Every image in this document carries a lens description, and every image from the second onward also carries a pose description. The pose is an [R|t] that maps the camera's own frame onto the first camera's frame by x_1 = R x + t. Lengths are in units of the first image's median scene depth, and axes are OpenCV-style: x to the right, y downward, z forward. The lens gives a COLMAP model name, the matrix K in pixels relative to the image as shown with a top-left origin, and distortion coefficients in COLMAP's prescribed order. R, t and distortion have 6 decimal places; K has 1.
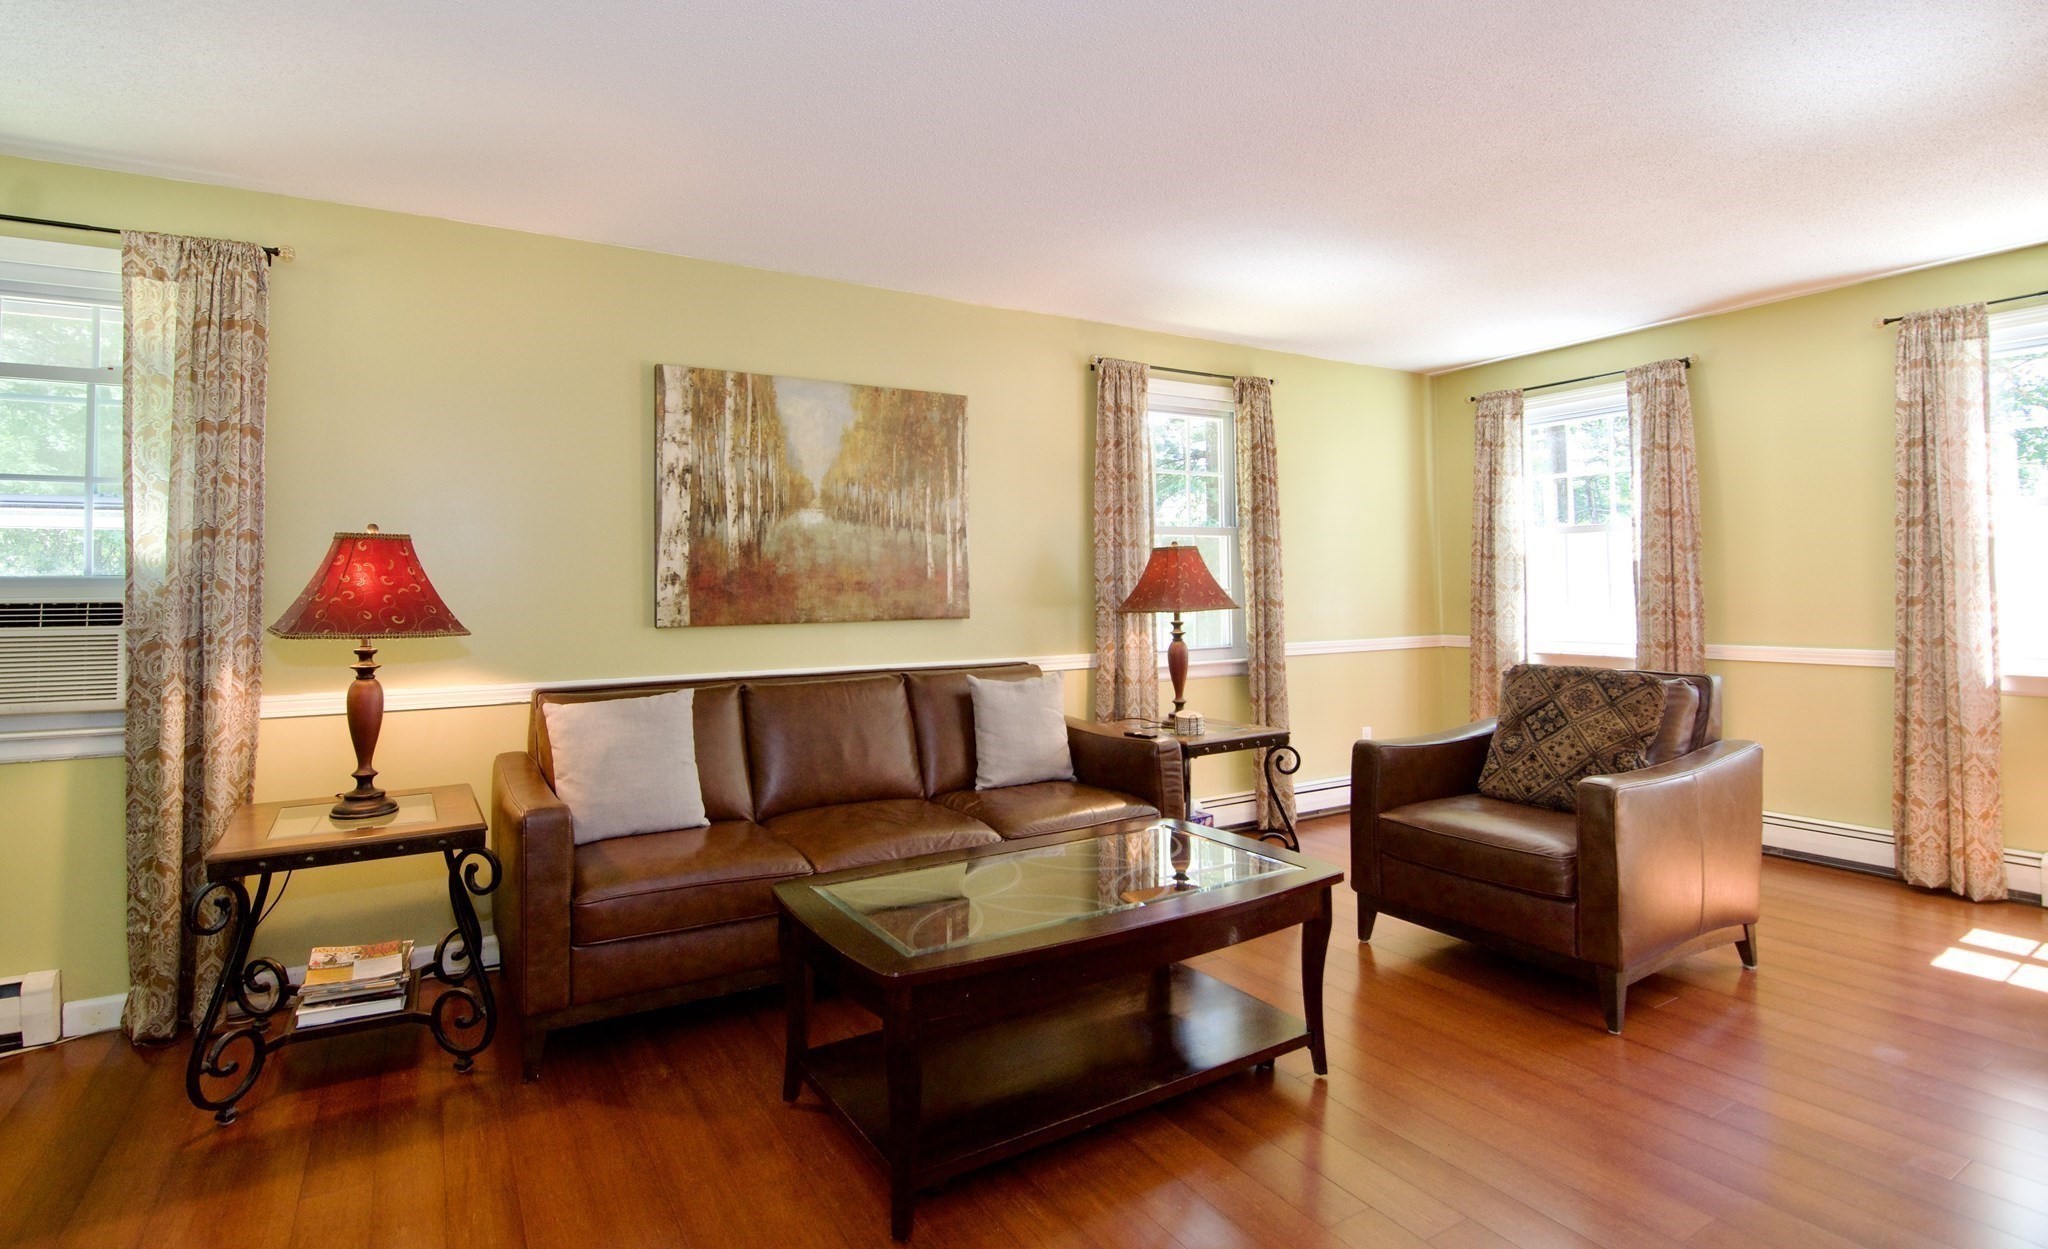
lens RADIAL K [[1022.8, 0, 1093.3], [0, 1022.8, 567.1], [0, 0, 1]] dist [-0.016754, -0.000711]
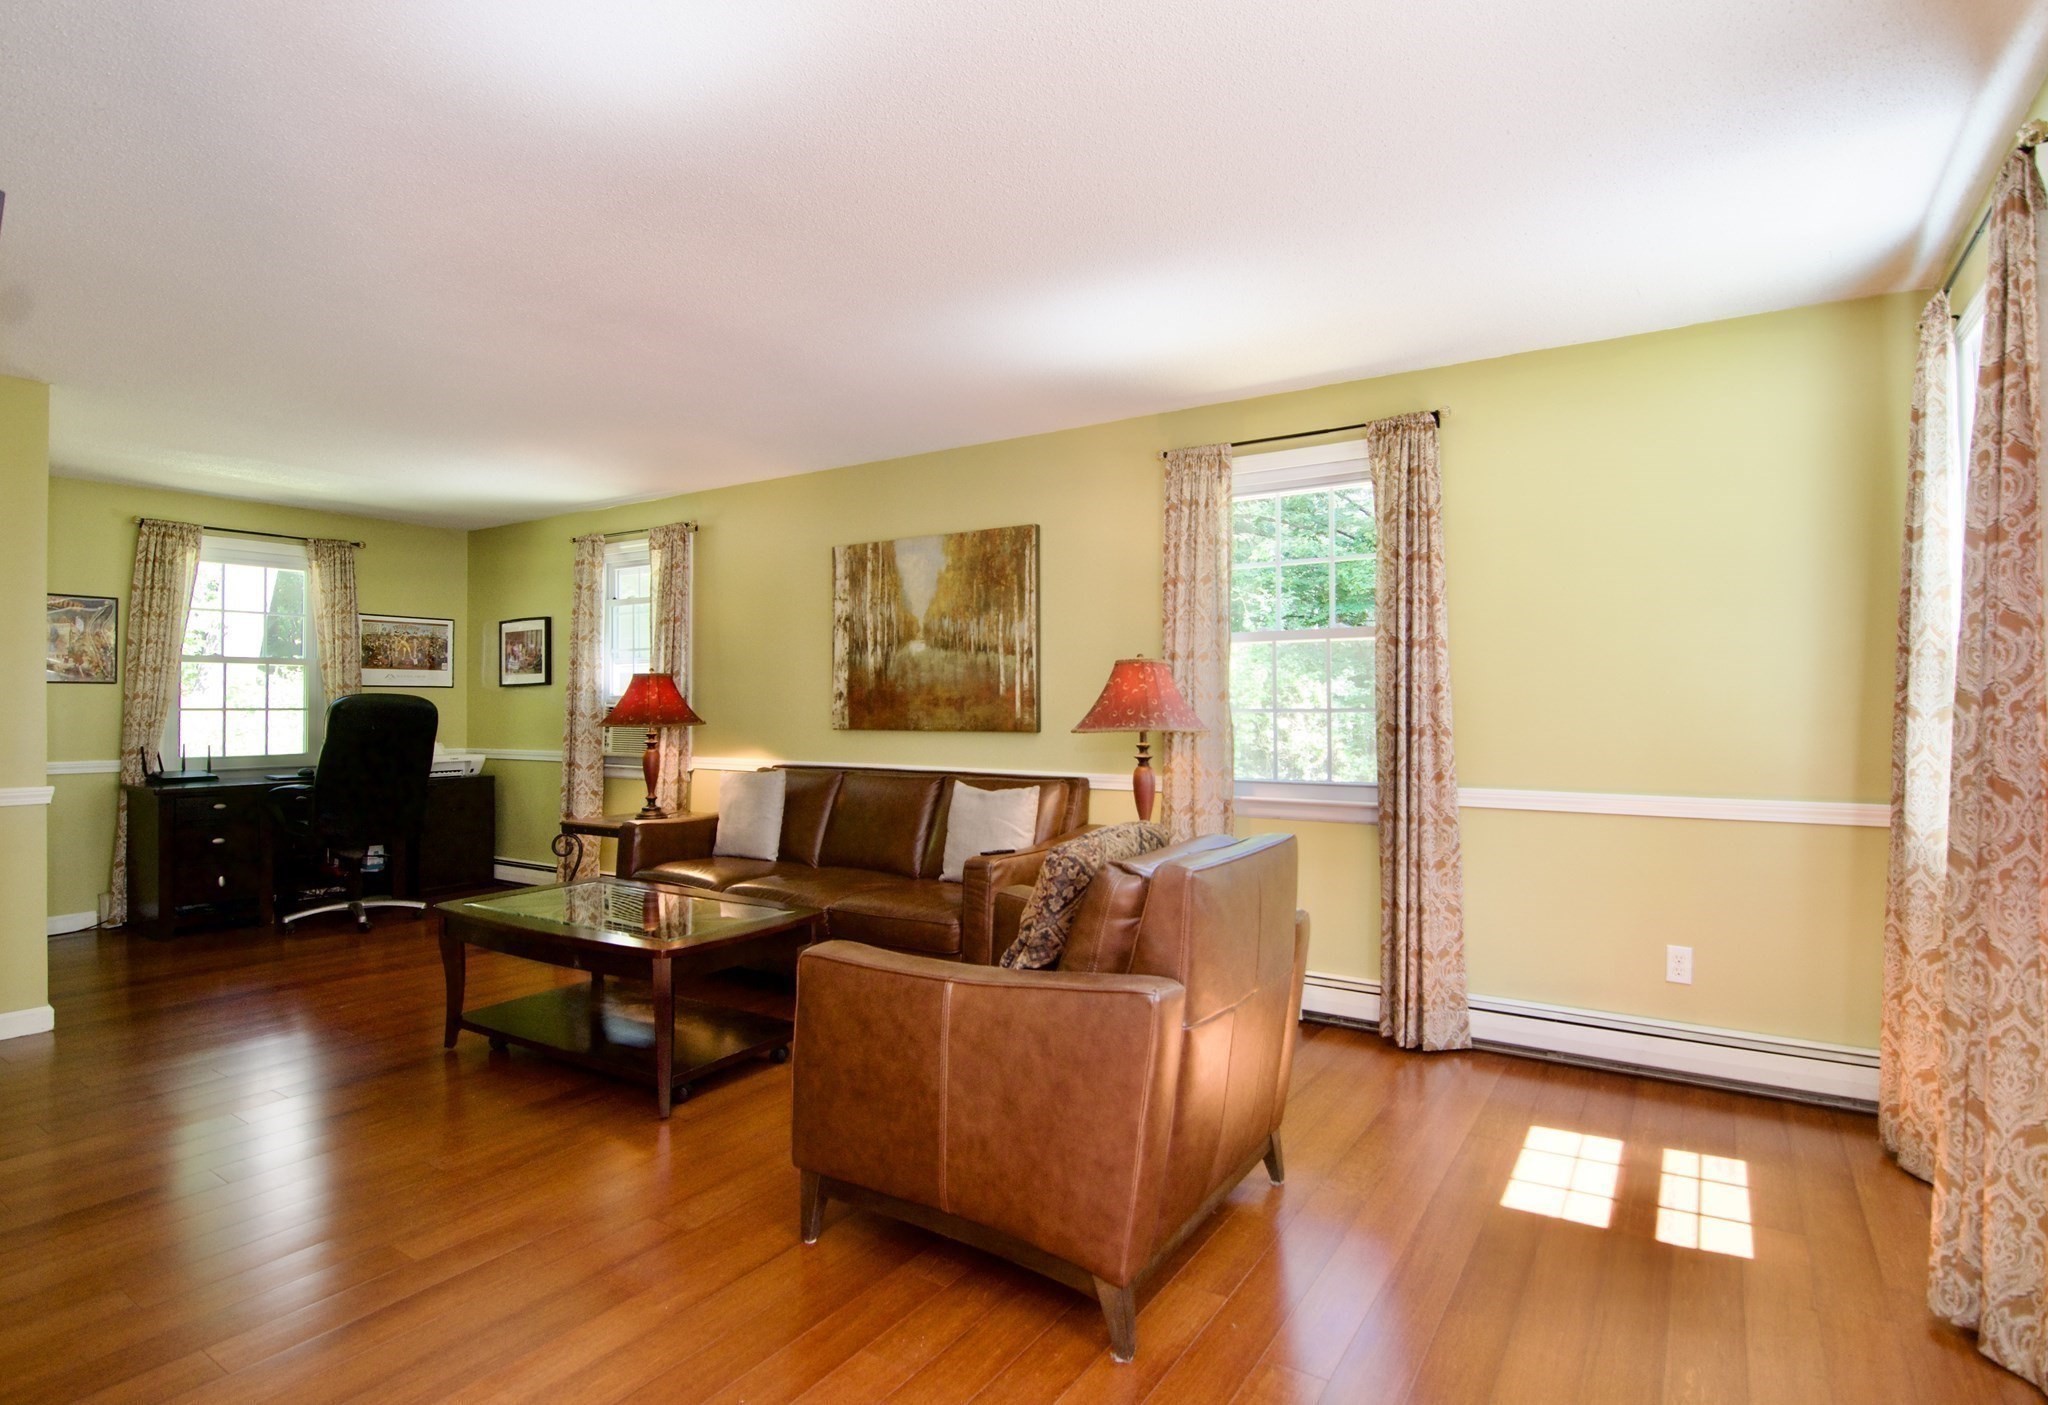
lens RADIAL K [[1022.5, 0, 1026.8], [0, 1022.5, 705.0], [0, 0, 1]] dist [0.001308, 0.000047]
pose [[0.404061, 0.011284, -0.914662, 0.929730], [0.014165, 0.999727, 0.018592, 0.001561], [0.914622, -0.020469, 0.403791, 0.605545]]
